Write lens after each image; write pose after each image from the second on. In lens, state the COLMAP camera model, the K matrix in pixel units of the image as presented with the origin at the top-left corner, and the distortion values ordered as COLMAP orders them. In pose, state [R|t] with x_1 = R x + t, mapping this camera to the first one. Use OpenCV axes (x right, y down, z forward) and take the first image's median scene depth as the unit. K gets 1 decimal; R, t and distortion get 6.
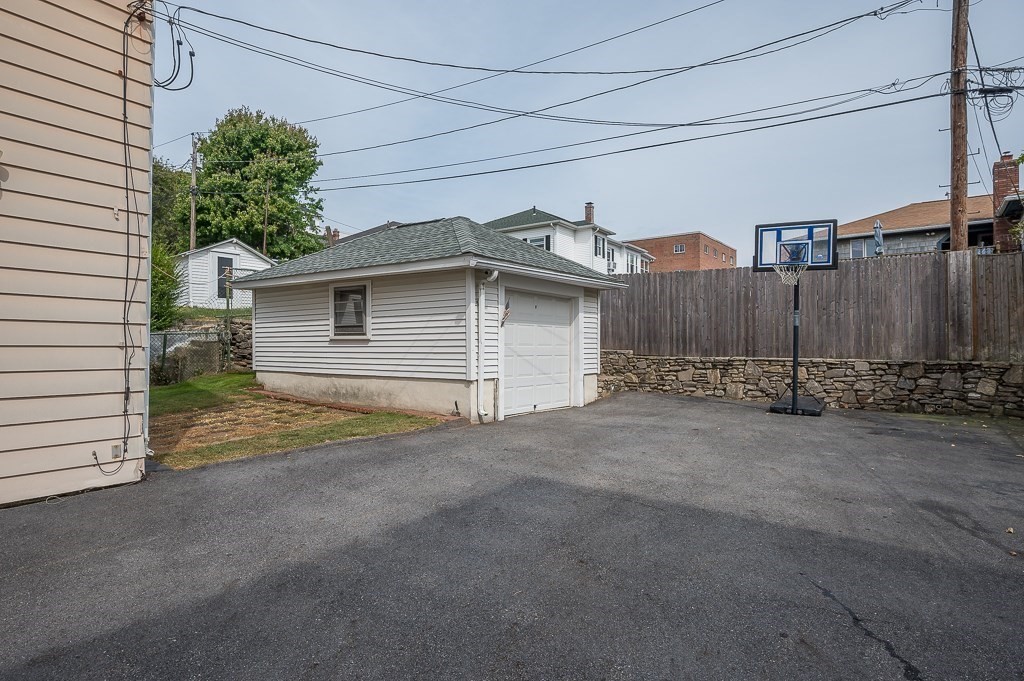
lens RADIAL K [[558.1, 0, 510.5], [0, 558.1, 333.8], [0, 0, 1]] dist [-0.005186, 0.003401]
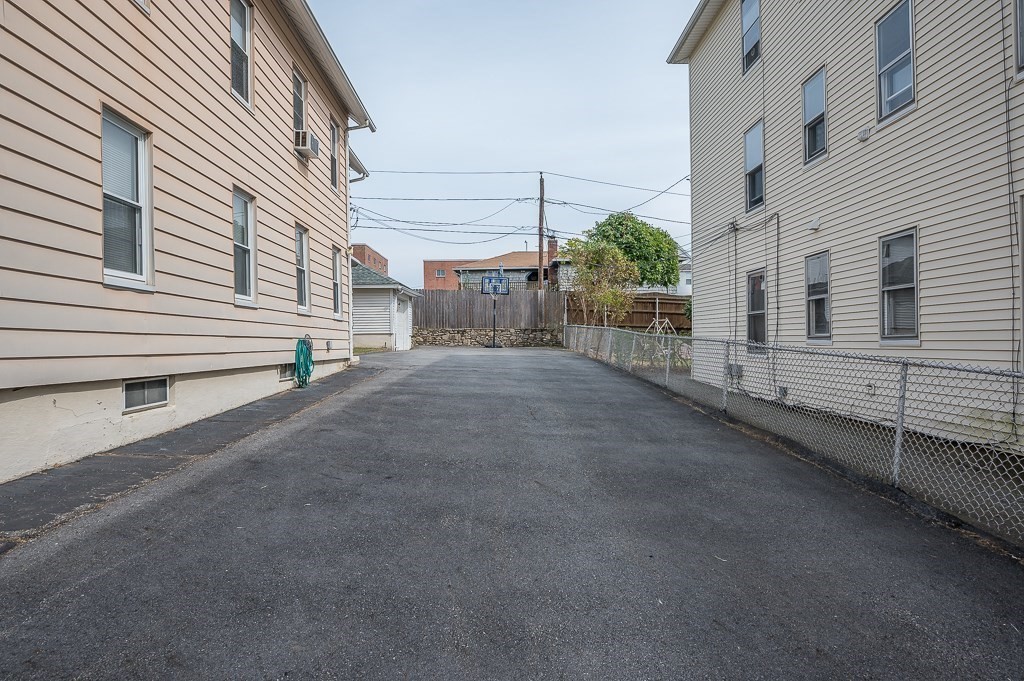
lens RADIAL K [[558.1, 0, 509.0], [0, 558.1, 339.8], [0, 0, 1]] dist [-0.005186, 0.003401]
pose [[0.795616, -0.005946, 0.605772, -0.868509], [-0.002893, 0.999903, 0.013614, 0.057093], [-0.605794, -0.012584, 0.795522, -0.967492]]
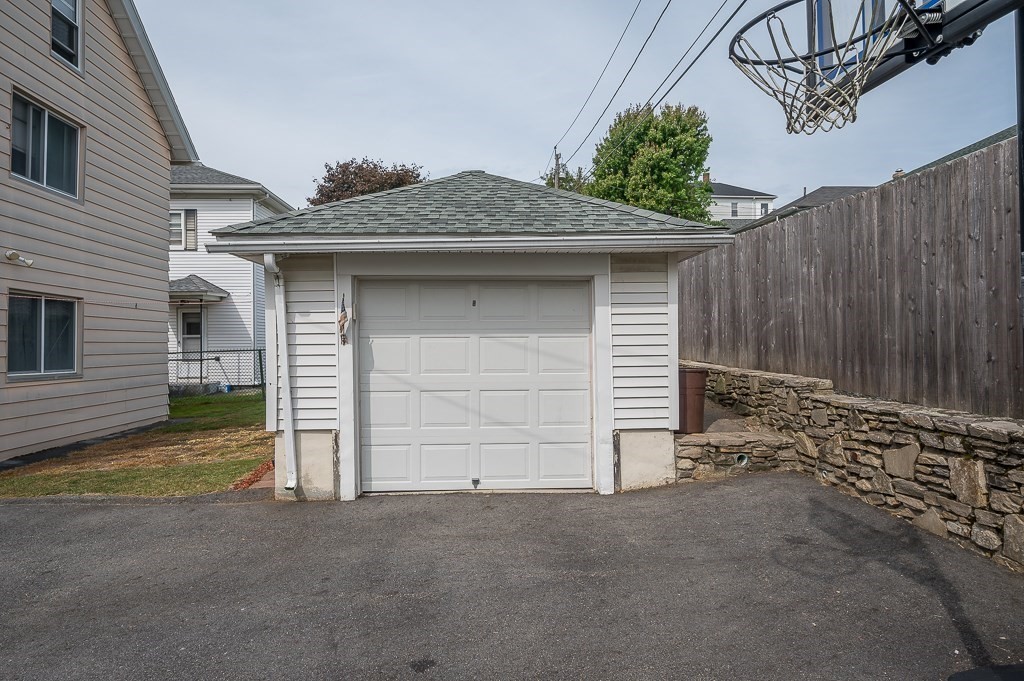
lens RADIAL K [[558.1, 0, 514.1], [0, 558.1, 335.4], [0, 0, 1]] dist [-0.005186, 0.003401]
pose [[0.644139, -0.015835, -0.764744, 0.442618], [0.027554, 0.999617, 0.002510, -0.014805], [0.764412, -0.022689, 0.644329, 0.598354]]
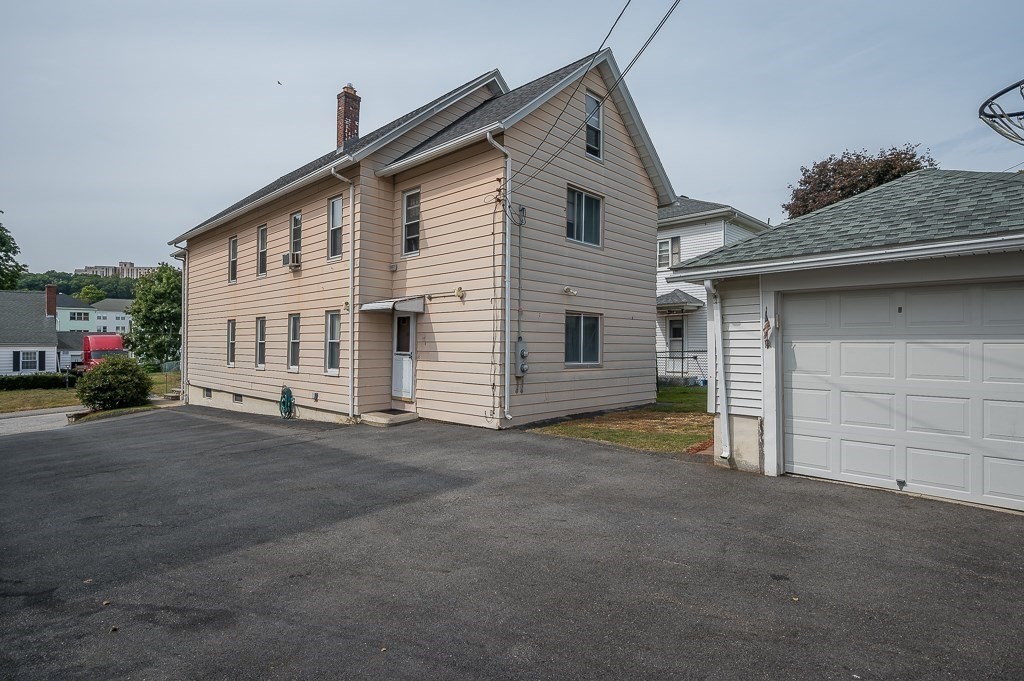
lens RADIAL K [[529.1, 0, 514.3], [0, 529.1, 341.6], [0, 0, 1]] dist [-0.000515, -0.001458]
pose [[-0.137177, -0.007730, -0.990516, 0.568636], [0.021819, 0.999703, -0.010823, -0.016460], [0.990306, -0.023097, -0.136967, 0.607325]]
